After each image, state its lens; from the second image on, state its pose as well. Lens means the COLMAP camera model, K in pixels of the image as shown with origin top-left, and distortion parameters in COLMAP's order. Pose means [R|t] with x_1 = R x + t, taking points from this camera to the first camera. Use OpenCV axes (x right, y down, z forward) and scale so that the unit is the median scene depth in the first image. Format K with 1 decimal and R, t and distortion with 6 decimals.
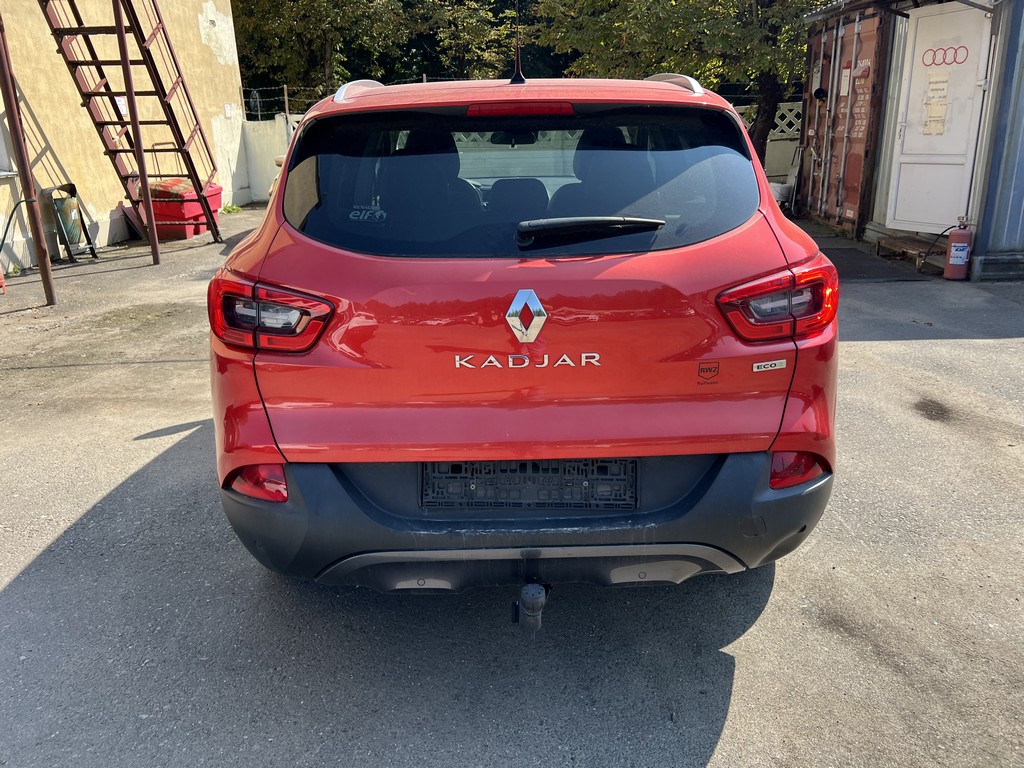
lens RADIAL K [[823.5, 0, 518.0], [0, 823.5, 384.2], [0, 0, 1]] dist [0.082053, -0.130461]
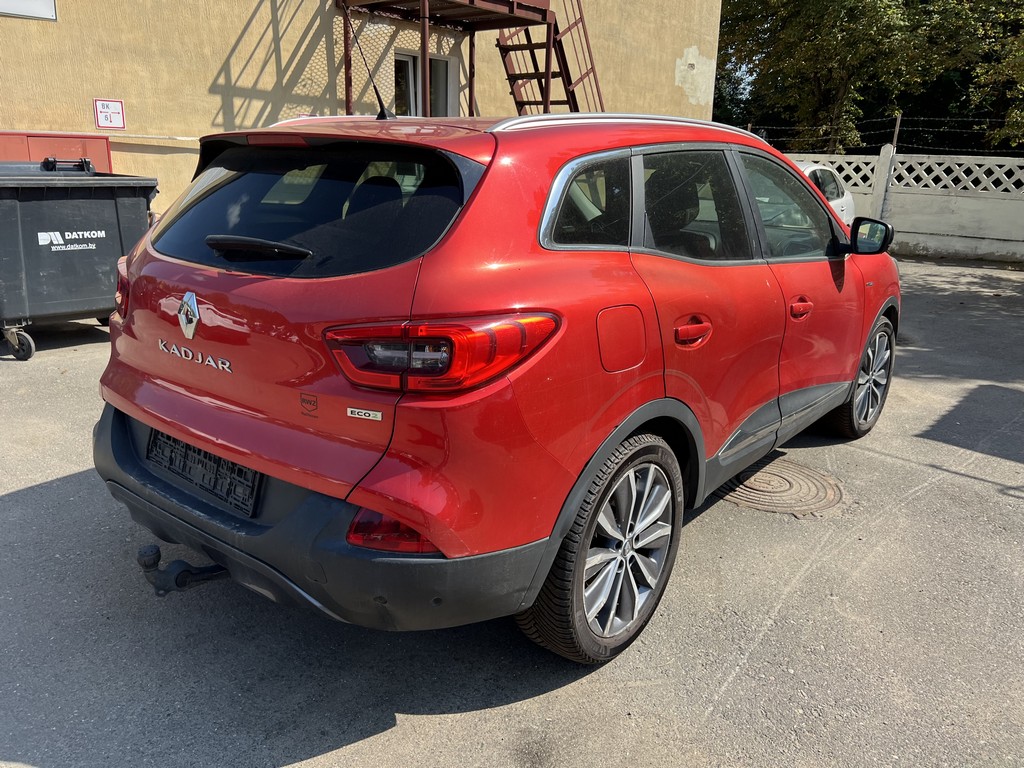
lens RADIAL K [[823.5, 0, 518.0], [0, 823.5, 384.2], [0, 0, 1]] dist [0.082053, -0.130461]
pose [[0.754832, 0.211966, -0.620725, 0.563206], [-0.238069, 0.970346, 0.041852, -0.076068], [0.611189, 0.116184, 0.782911, 0.199325]]
